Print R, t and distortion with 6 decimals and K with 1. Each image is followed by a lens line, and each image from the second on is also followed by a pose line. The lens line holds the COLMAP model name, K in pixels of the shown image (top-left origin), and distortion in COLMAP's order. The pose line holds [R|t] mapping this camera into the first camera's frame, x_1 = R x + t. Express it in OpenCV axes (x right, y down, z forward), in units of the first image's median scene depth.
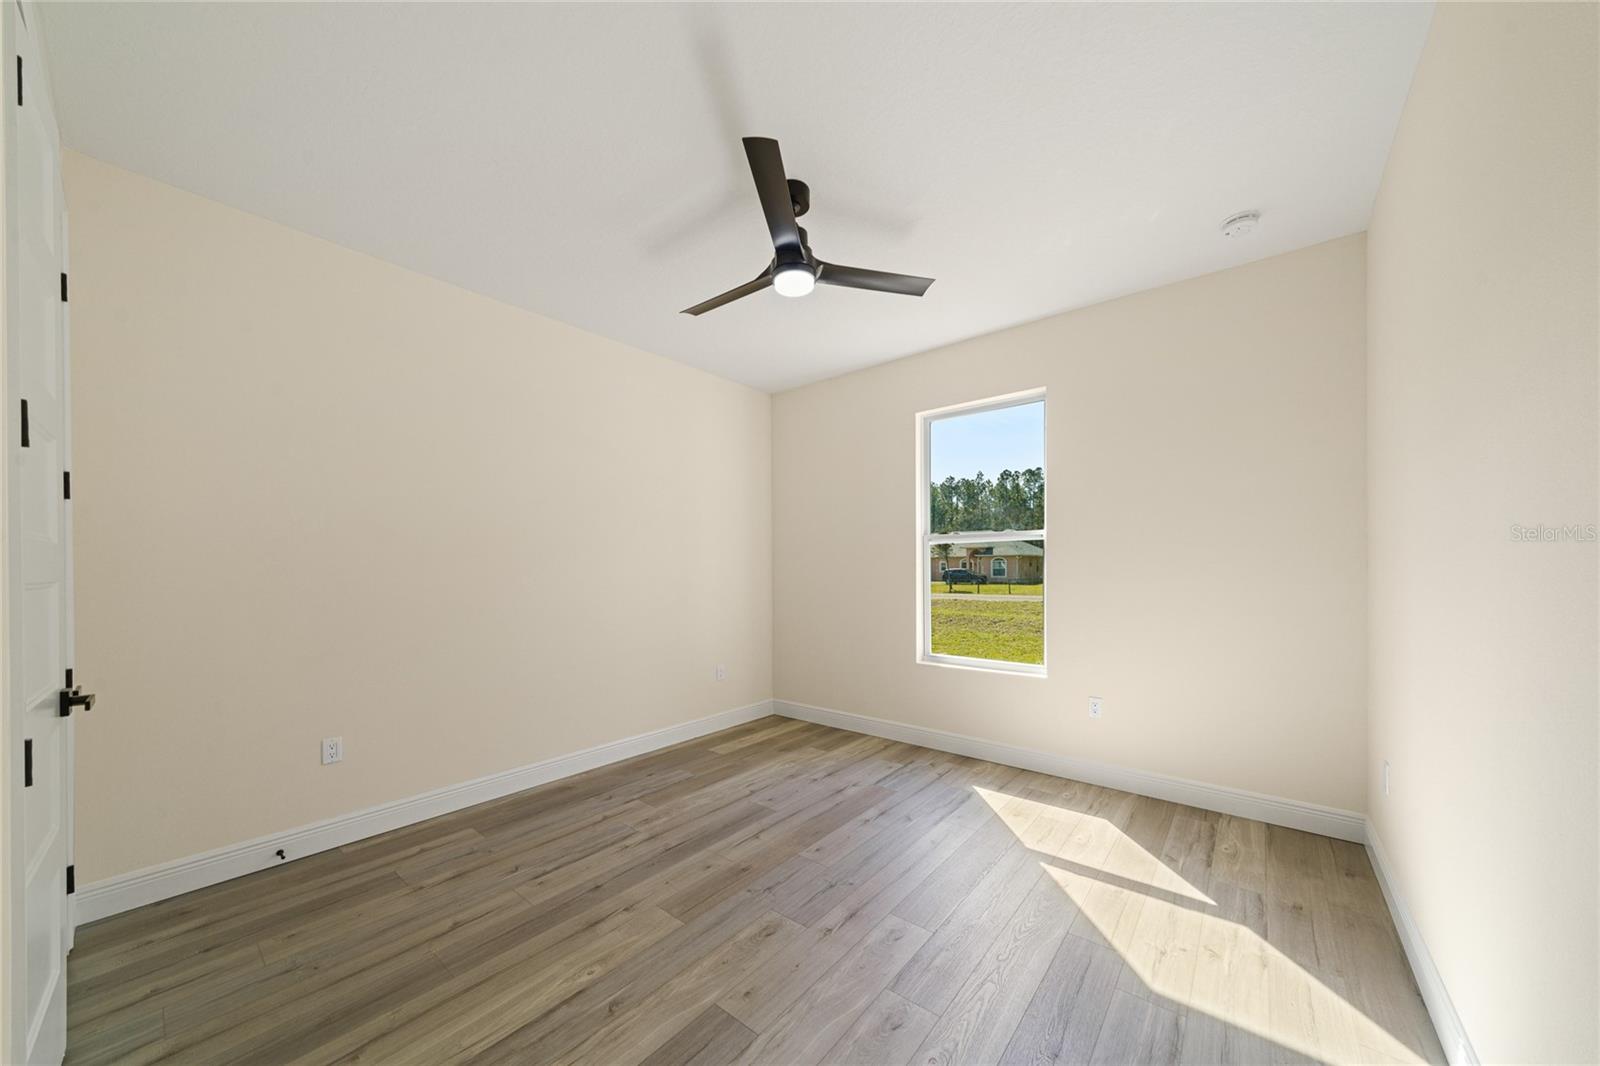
lens RADIAL K [[564.9, 0, 797.2], [0, 564.9, 575.7], [0, 0, 1]] dist [-0.000641, -0.000045]
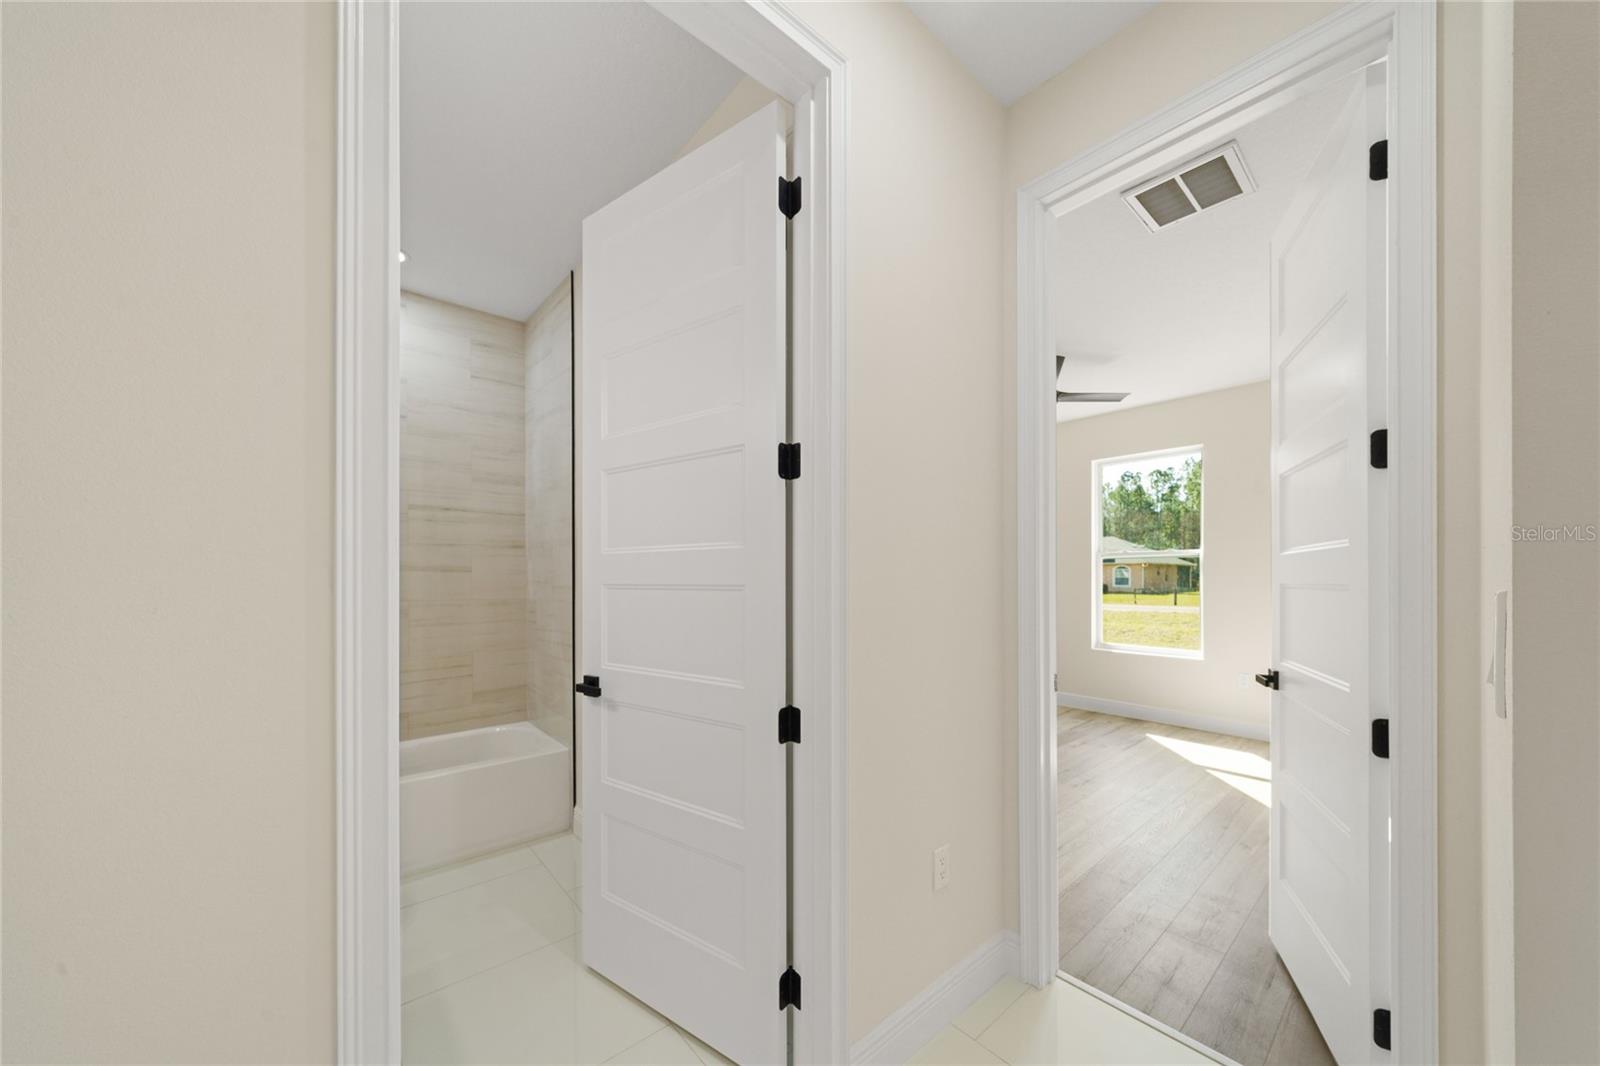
lens RADIAL K [[564.9, 0, 797.2], [0, 564.9, 575.7], [0, 0, 1]] dist [-0.000641, -0.000045]
pose [[0.984887, 0.005580, -0.173108, -0.324480], [-0.007825, 0.999894, -0.012290, 0.006491], [0.173021, 0.013459, 0.984826, -0.575591]]
